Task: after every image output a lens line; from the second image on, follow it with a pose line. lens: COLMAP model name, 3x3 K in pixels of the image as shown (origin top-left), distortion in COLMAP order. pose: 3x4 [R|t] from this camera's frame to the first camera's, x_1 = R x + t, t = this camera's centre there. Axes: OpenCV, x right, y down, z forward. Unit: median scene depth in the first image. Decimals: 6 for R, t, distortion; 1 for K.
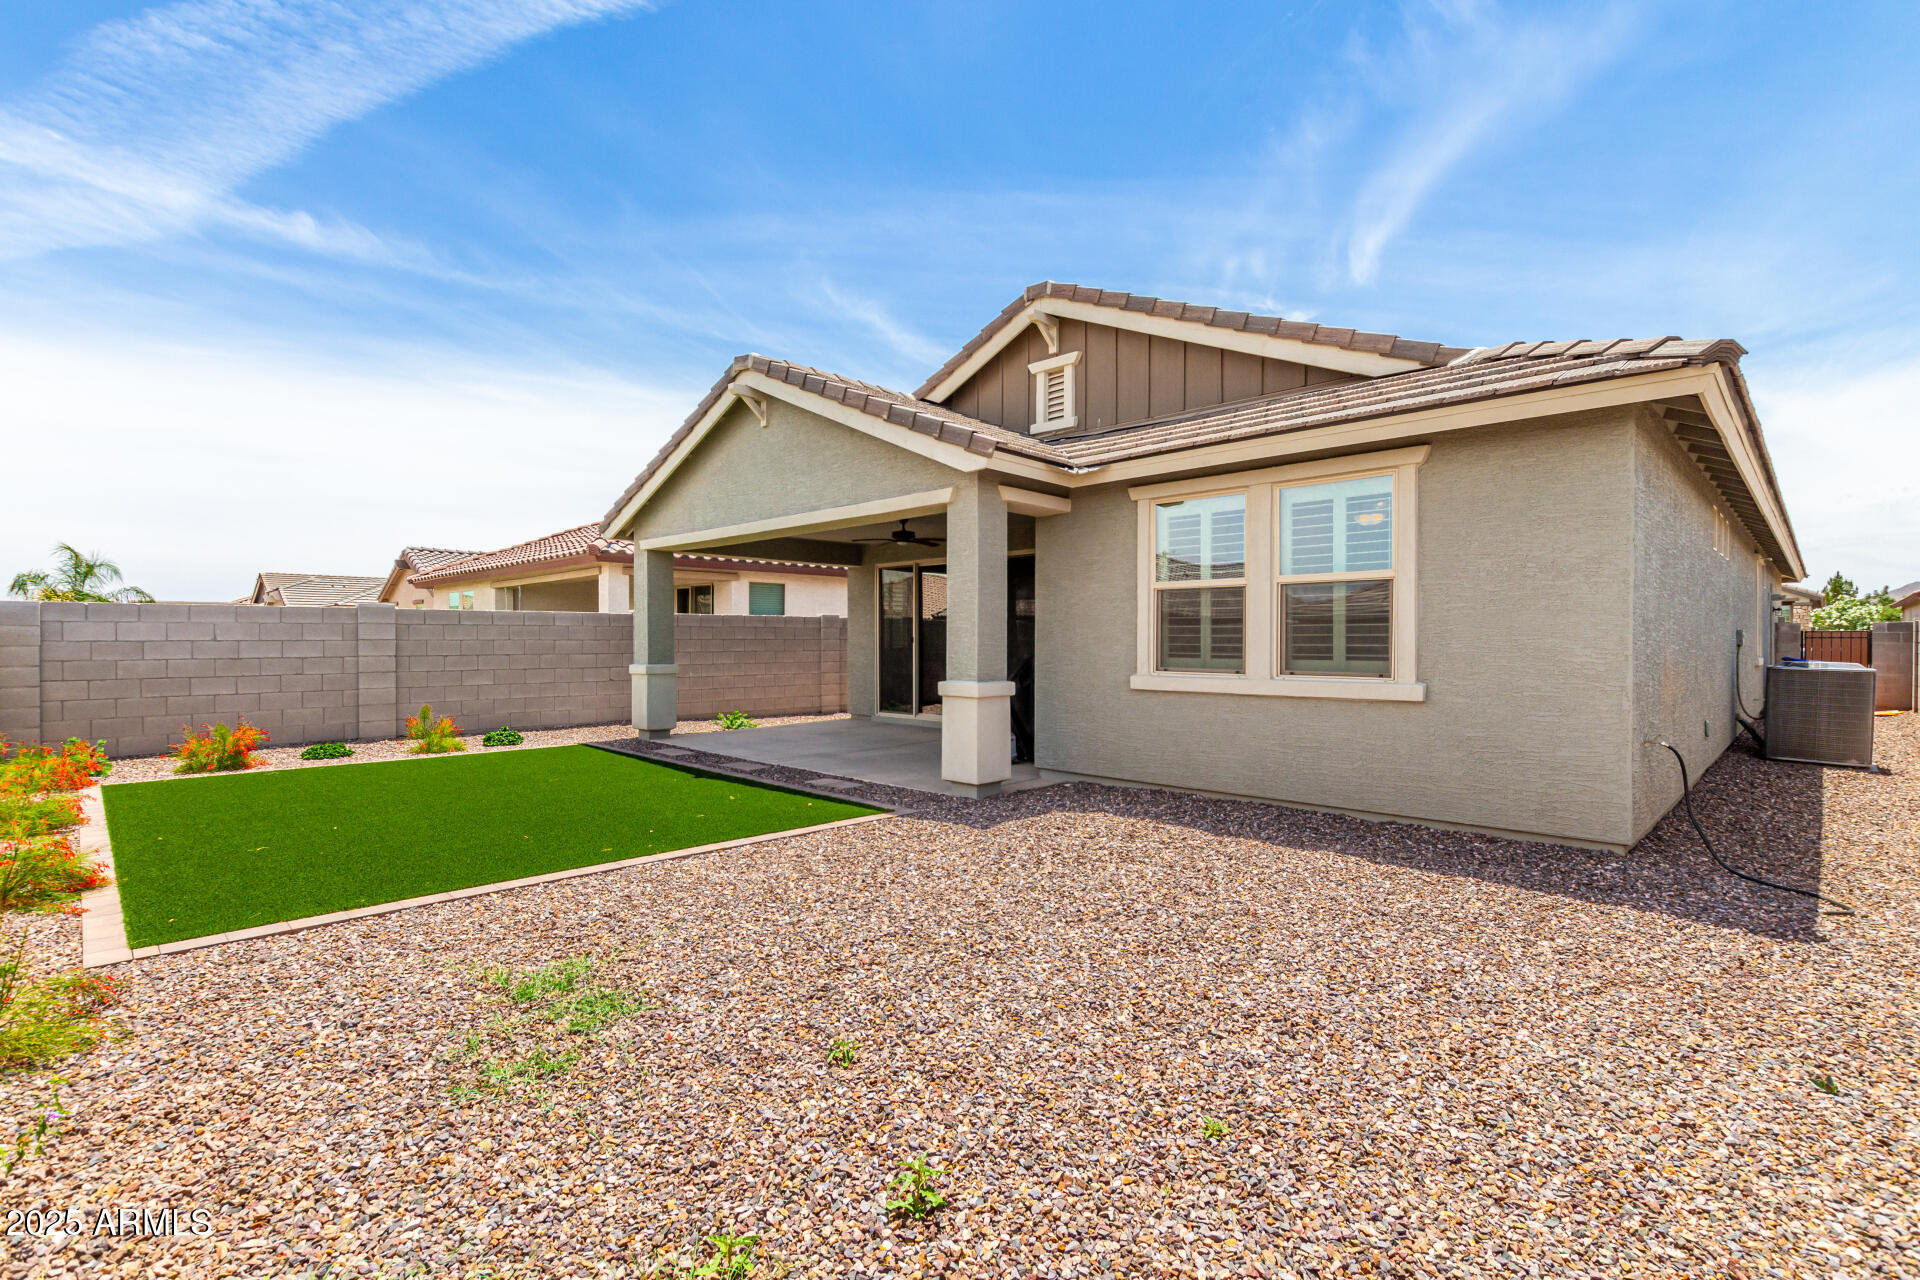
lens RADIAL K [[865.7, 0, 980.0], [0, 865.7, 643.4], [0, 0, 1]] dist [0.013761, -0.009918]
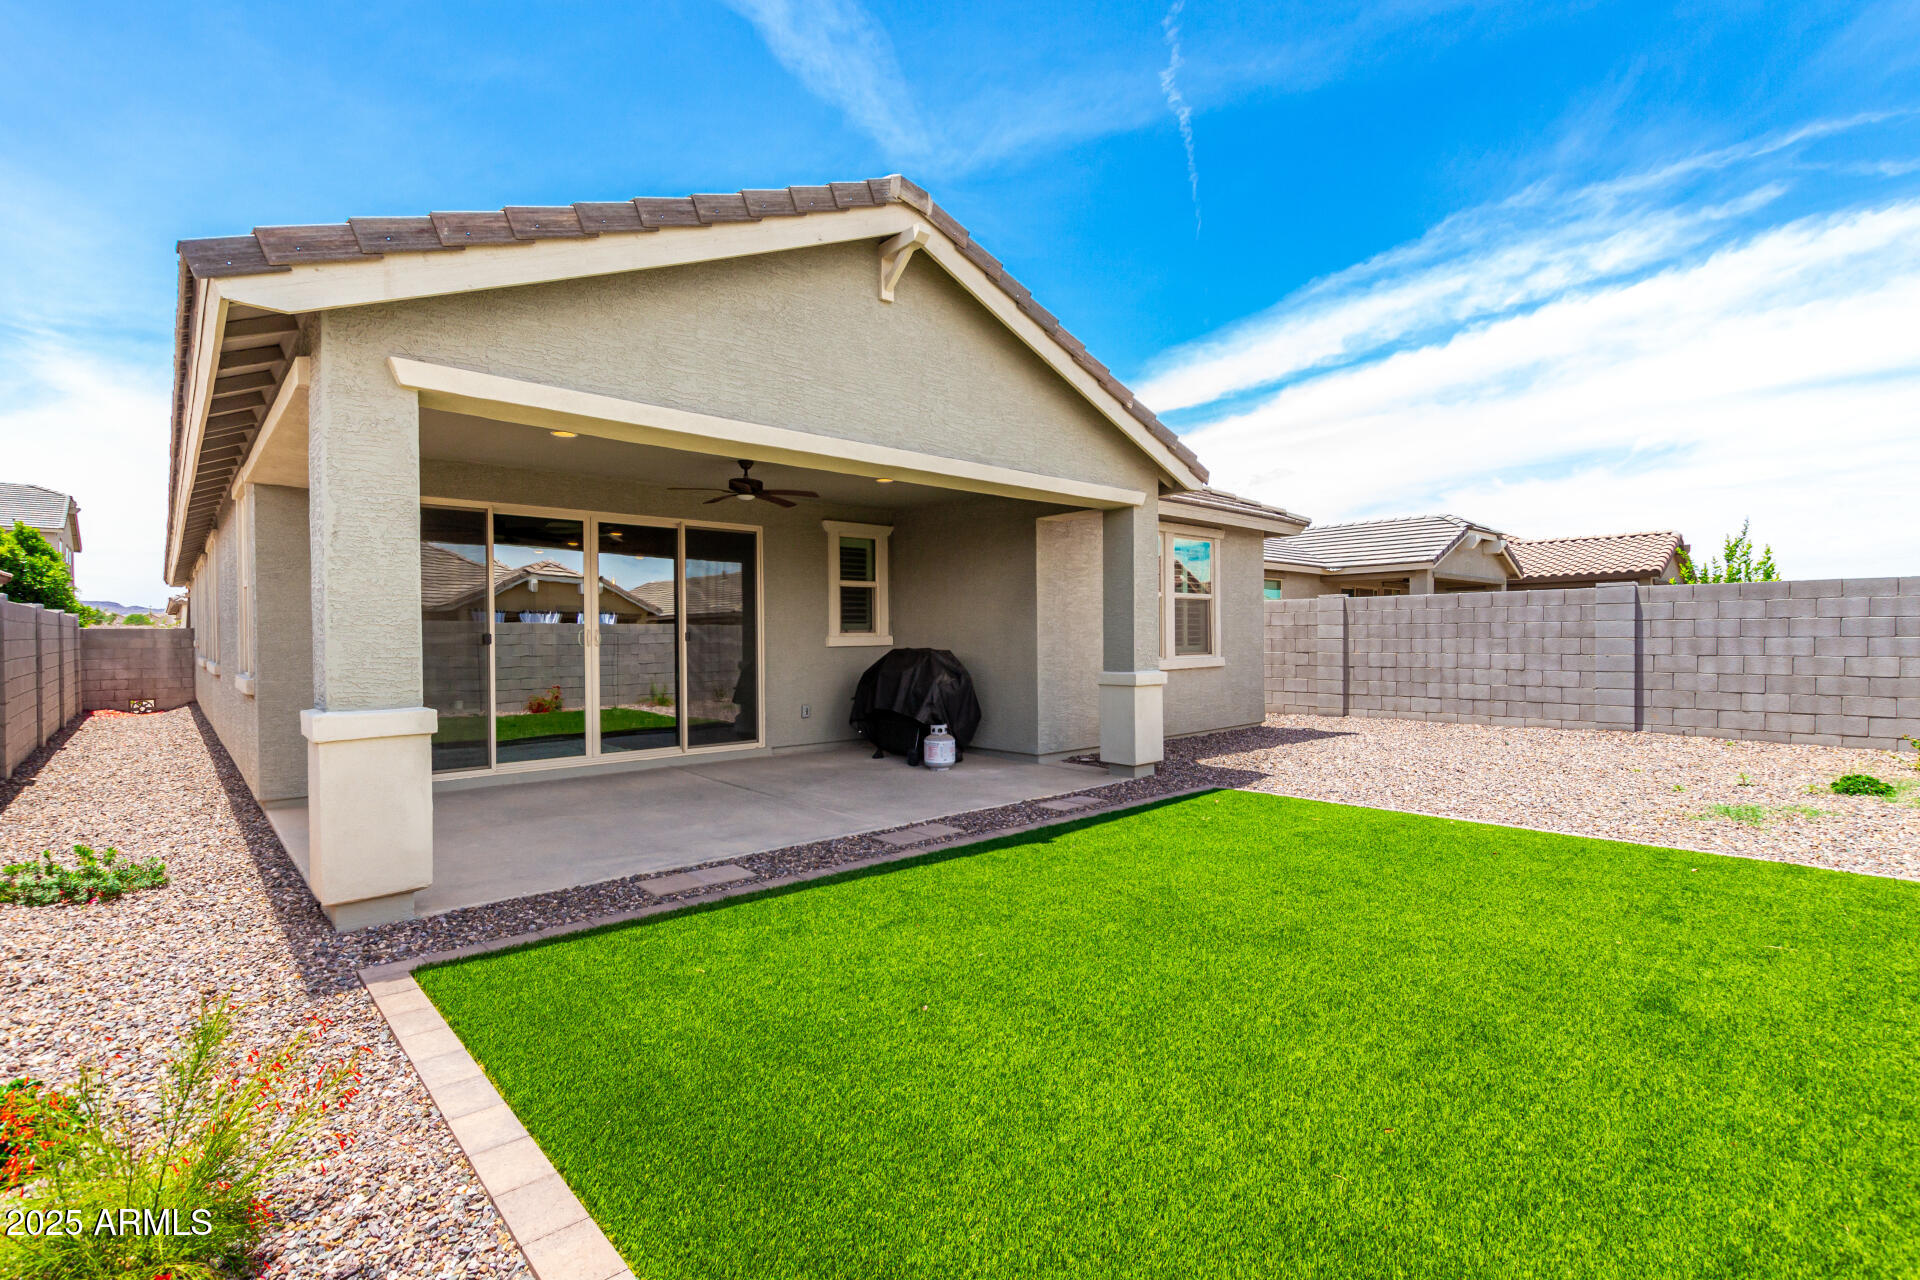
lens RADIAL K [[890.6, 0, 967.2], [0, 890.6, 642.6], [0, 0, 1]] dist [0.000275, -0.001088]
pose [[0.047149, -0.008196, 0.998854, -0.988892], [0.013343, 0.999882, 0.007574, -0.004185], [-0.998799, 0.012971, 0.047253, 1.005380]]
